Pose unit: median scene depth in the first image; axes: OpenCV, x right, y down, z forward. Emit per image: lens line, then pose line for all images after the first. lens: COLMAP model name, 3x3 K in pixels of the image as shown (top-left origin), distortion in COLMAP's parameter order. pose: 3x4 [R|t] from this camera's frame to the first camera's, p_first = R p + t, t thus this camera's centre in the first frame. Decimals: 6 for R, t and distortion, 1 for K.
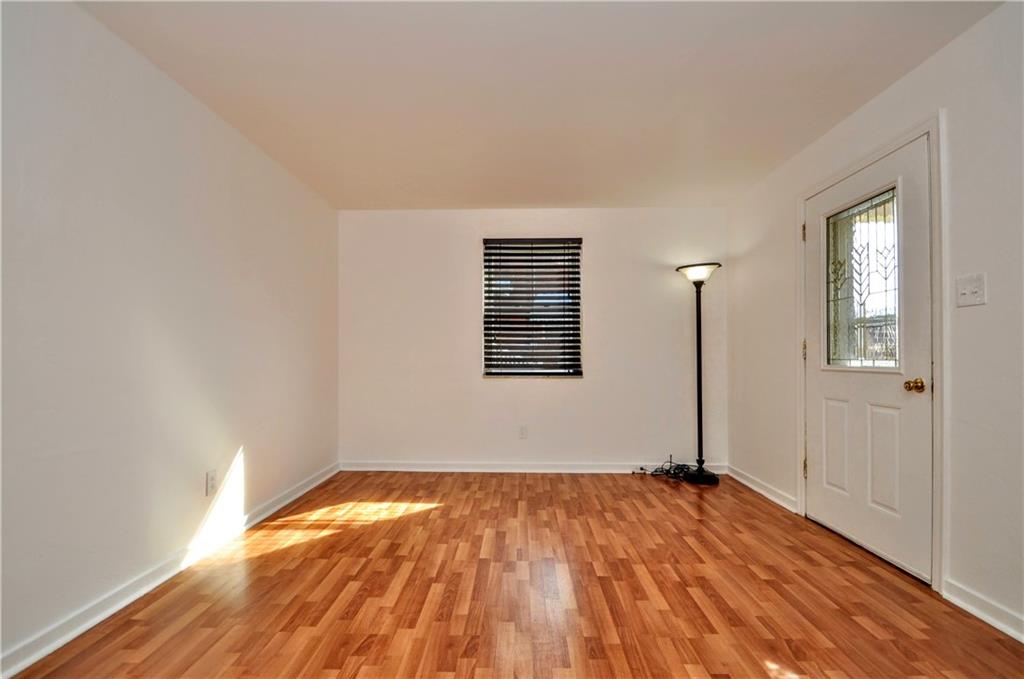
lens RADIAL K [[439.8, 0, 511.3], [0, 439.8, 345.7], [0, 0, 1]] dist [-0.015872, -0.002930]
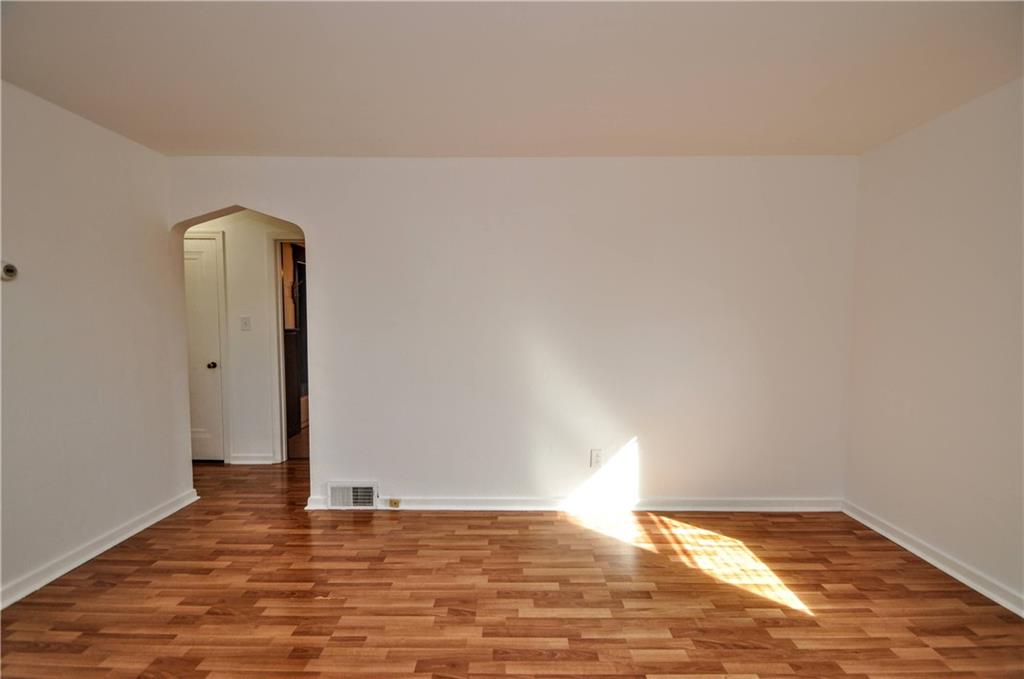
lens RADIAL K [[439.8, 0, 506.6], [0, 439.8, 336.2], [0, 0, 1]] dist [-0.015872, -0.002930]
pose [[0.017261, 0.022729, -0.999593, 0.497492], [0.020473, 0.999524, 0.023081, -0.060964], [0.999641, -0.020863, 0.016787, 0.645703]]
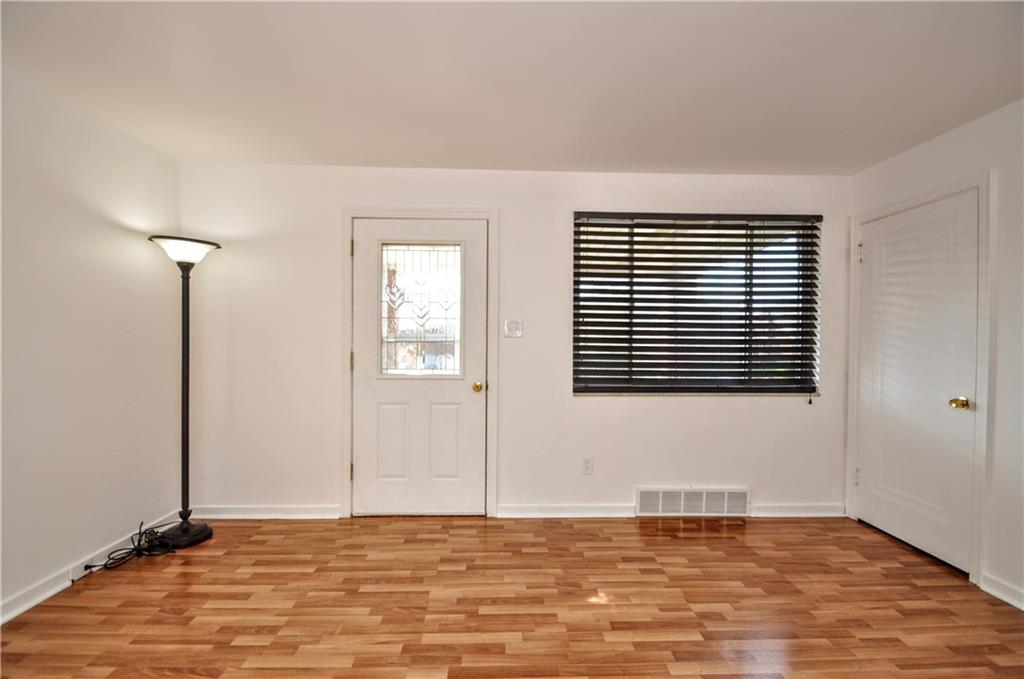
lens RADIAL K [[439.8, 0, 515.1], [0, 439.8, 341.1], [0, 0, 1]] dist [-0.015872, -0.002930]
pose [[-0.021460, -0.006246, 0.999750, -0.417894], [-0.020569, 0.999772, 0.005804, -0.049405], [-0.999558, -0.020440, -0.021583, 0.683570]]
